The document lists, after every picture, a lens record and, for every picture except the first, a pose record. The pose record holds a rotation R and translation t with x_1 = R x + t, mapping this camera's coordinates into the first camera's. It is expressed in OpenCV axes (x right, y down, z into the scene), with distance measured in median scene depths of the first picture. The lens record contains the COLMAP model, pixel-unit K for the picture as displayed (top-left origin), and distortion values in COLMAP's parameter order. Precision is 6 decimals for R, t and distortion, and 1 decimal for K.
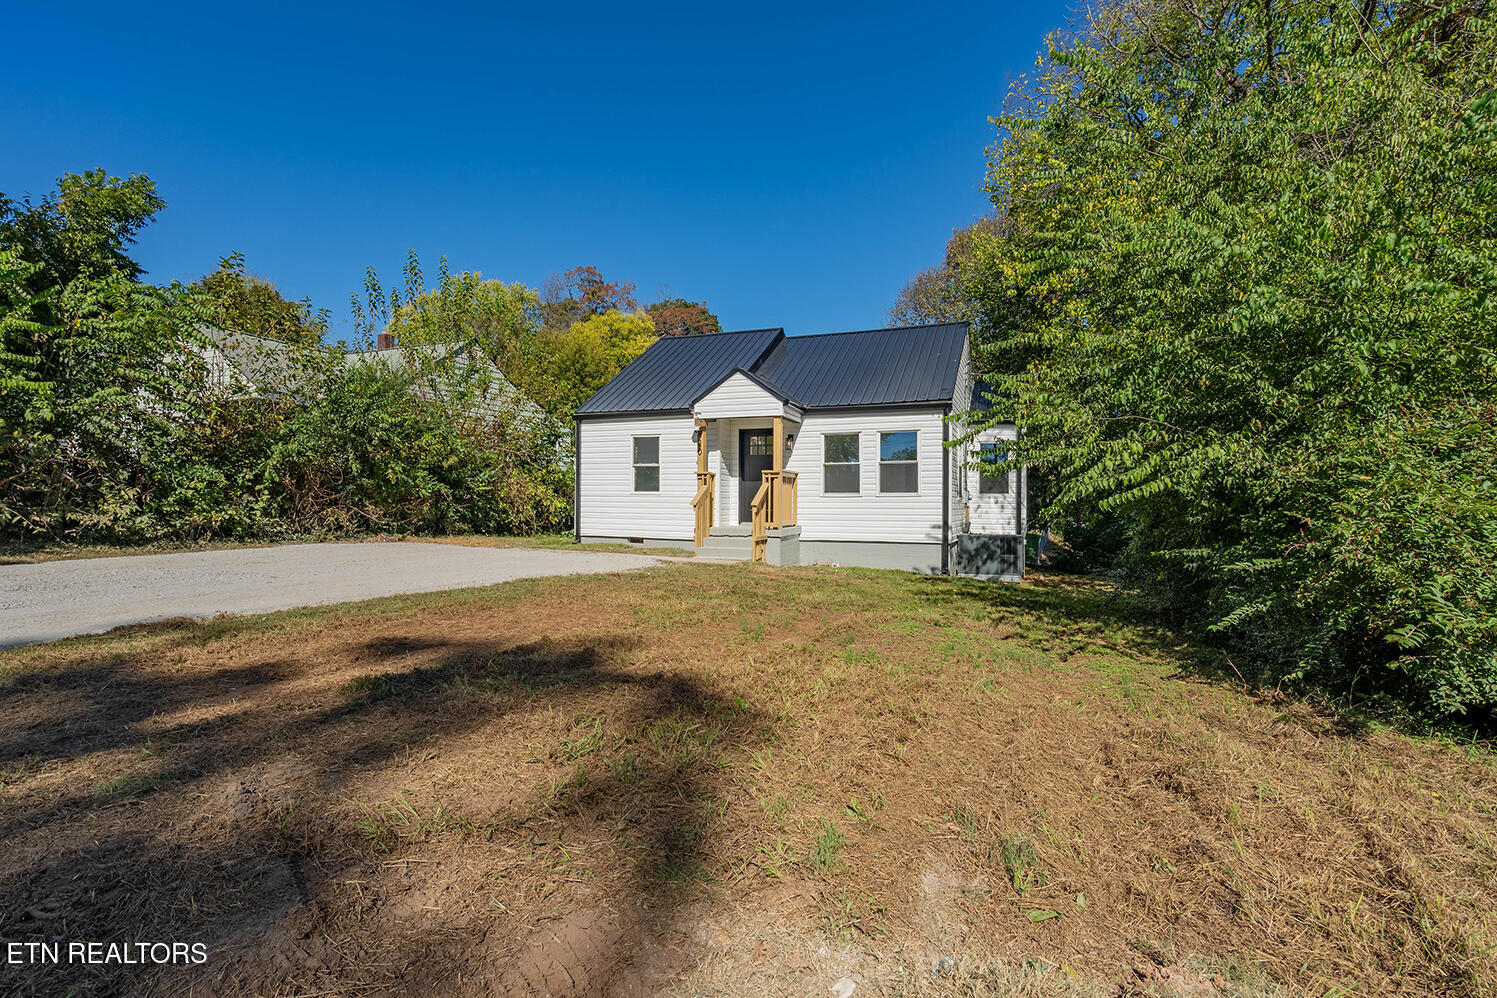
lens RADIAL K [[728.8, 0, 747.7], [0, 728.8, 462.2], [0, 0, 1]] dist [0.026793, 0.000095]
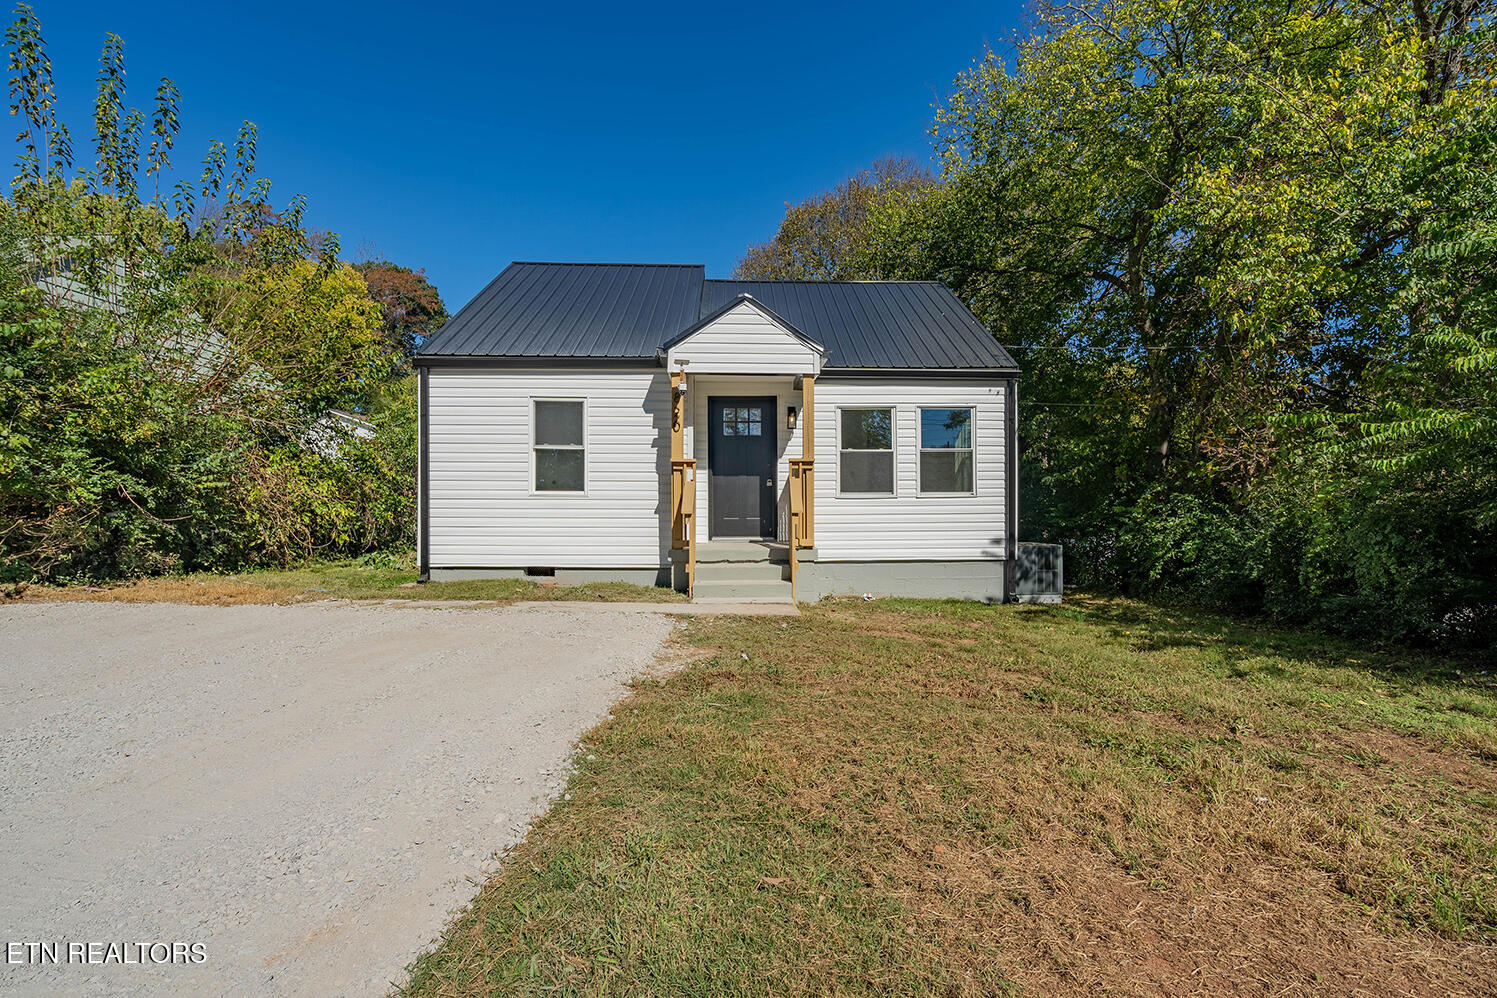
lens RADIAL K [[728.8, 0, 747.7], [0, 728.8, 462.2], [0, 0, 1]] dist [0.026793, 0.000095]
pose [[0.917254, 0.018136, 0.397890, -0.239702], [-0.016268, 0.999835, -0.008069, 0.019012], [-0.397971, 0.000928, 0.917397, 0.384917]]
